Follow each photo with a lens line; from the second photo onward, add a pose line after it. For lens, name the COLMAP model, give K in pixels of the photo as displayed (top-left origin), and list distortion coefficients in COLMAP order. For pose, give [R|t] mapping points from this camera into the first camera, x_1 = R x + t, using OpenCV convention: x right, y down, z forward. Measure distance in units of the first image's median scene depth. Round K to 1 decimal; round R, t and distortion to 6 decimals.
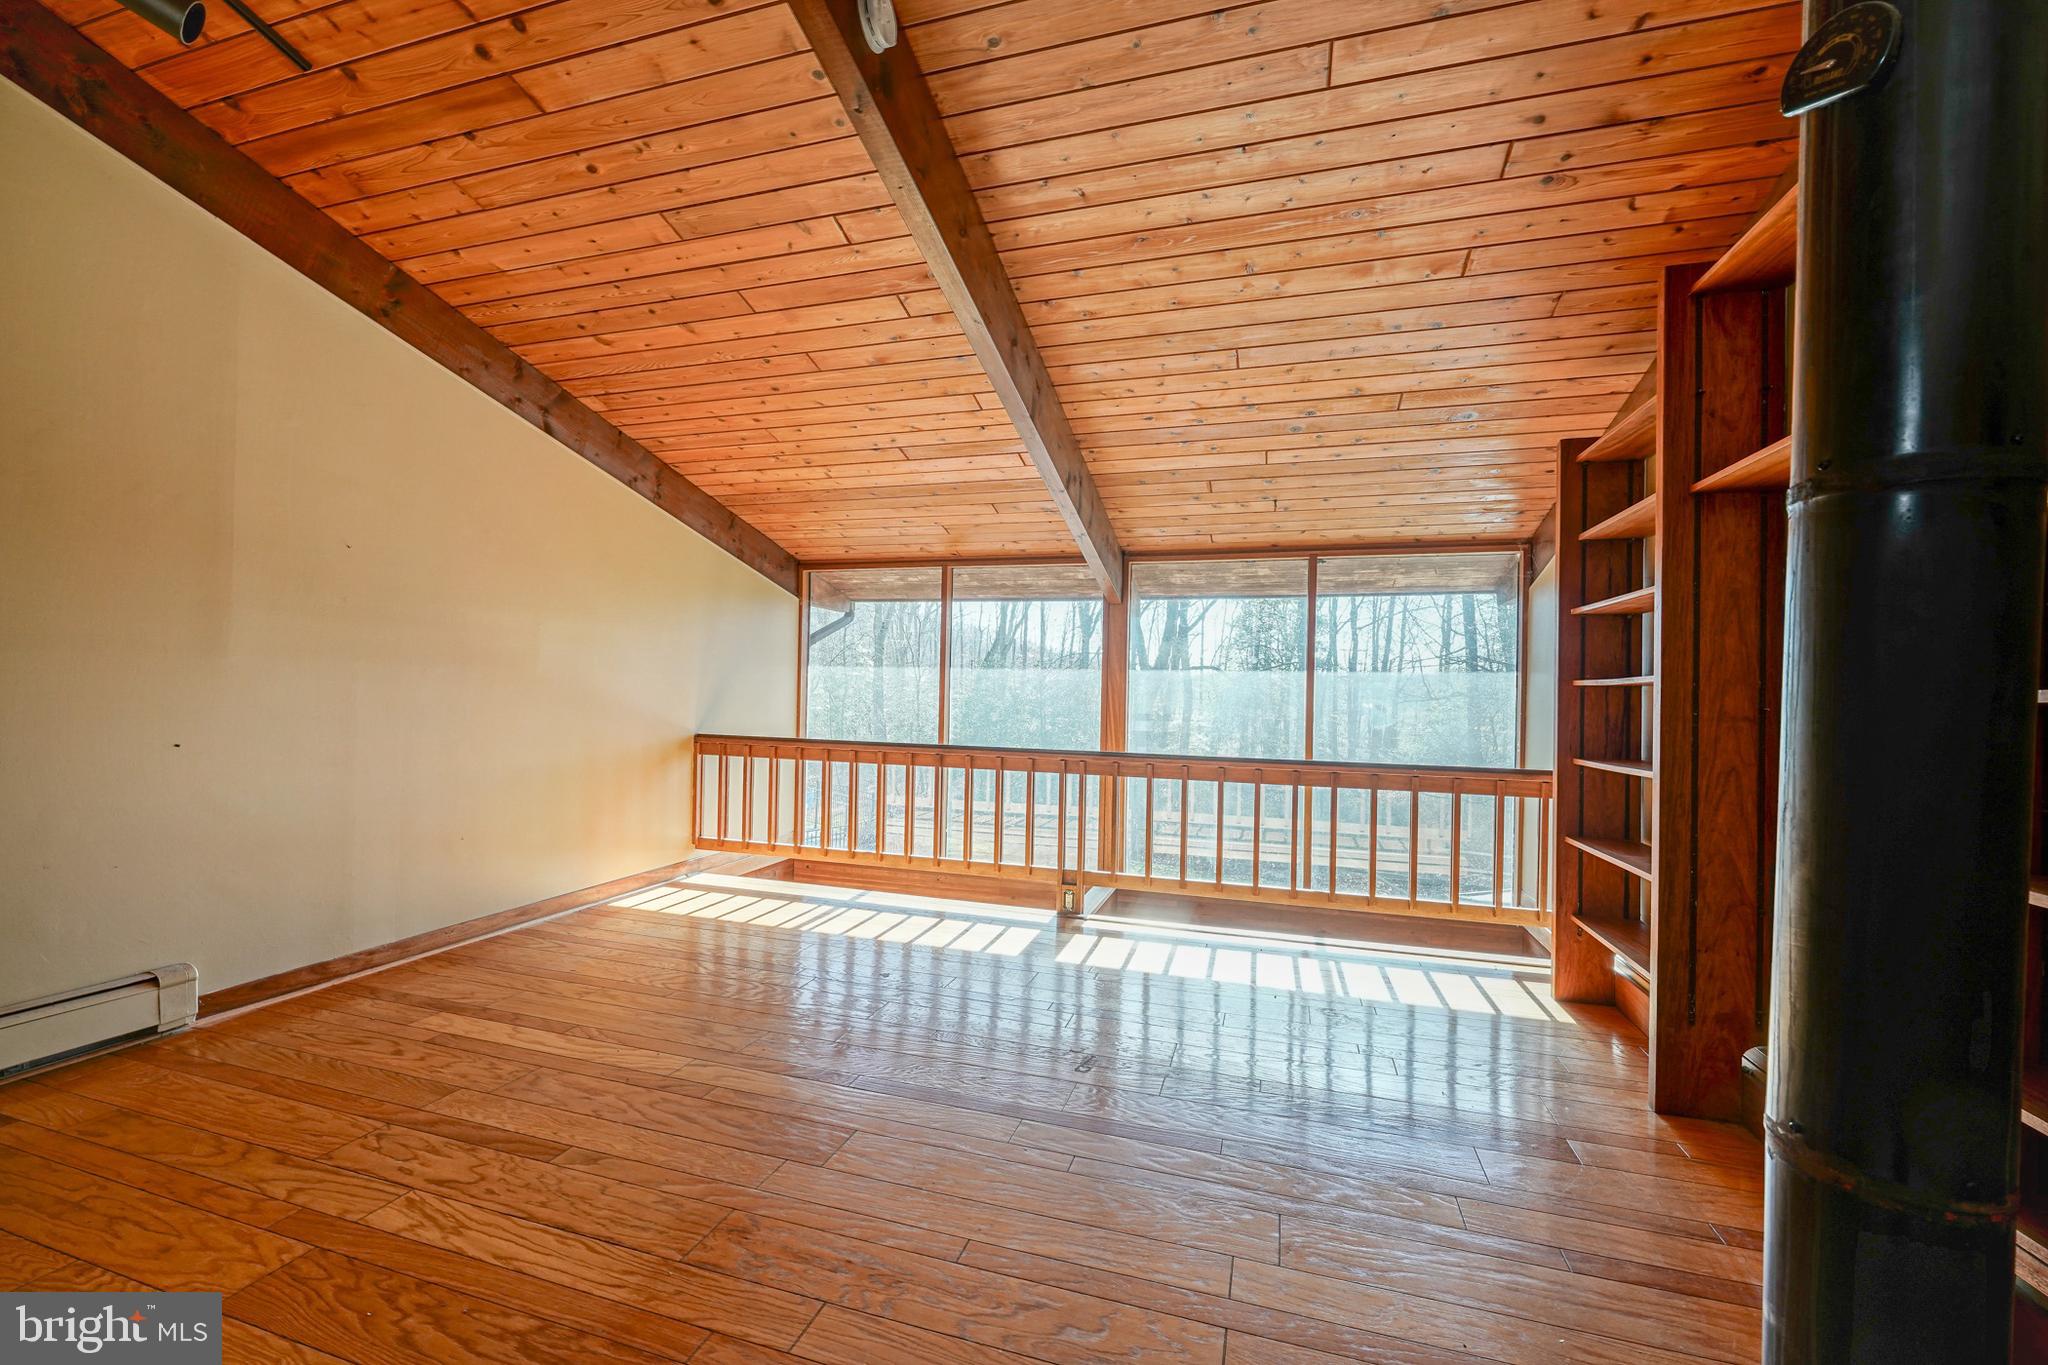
lens RADIAL K [[837.6, 0, 1027.1], [0, 837.6, 687.9], [0, 0, 1]] dist [0.001033, 0.000742]
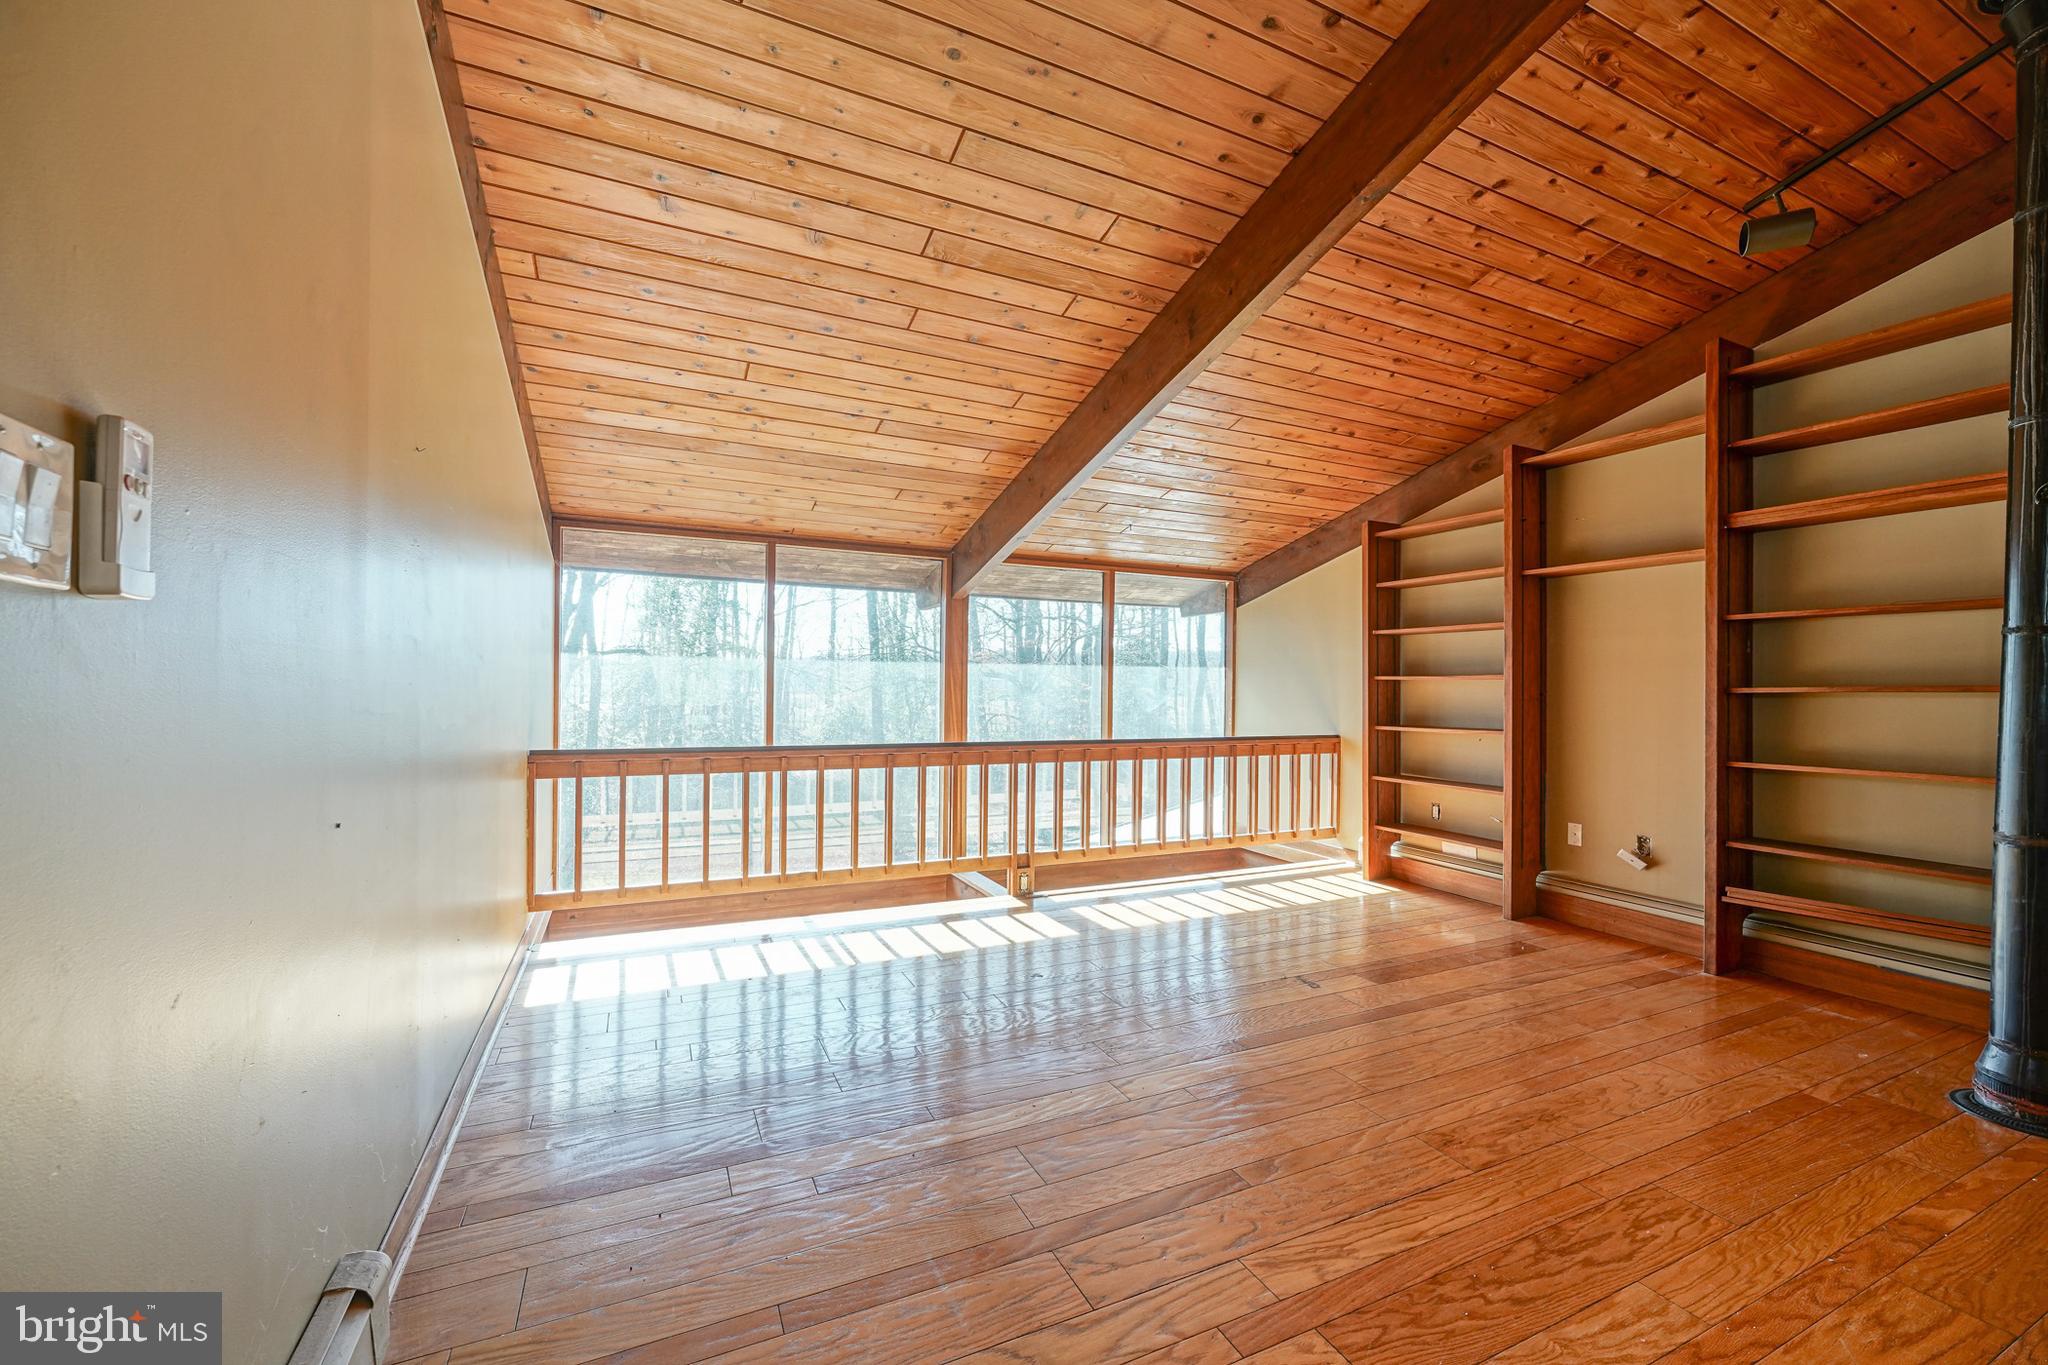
lens RADIAL K [[837.6, 0, 1060.1], [0, 837.6, 683.4], [0, 0, 1]] dist [0.001033, 0.000742]
pose [[0.729753, -0.010168, 0.683635, -0.551430], [0.000982, 0.999904, 0.013823, -0.011183], [-0.683710, -0.009416, 0.729693, 0.172928]]
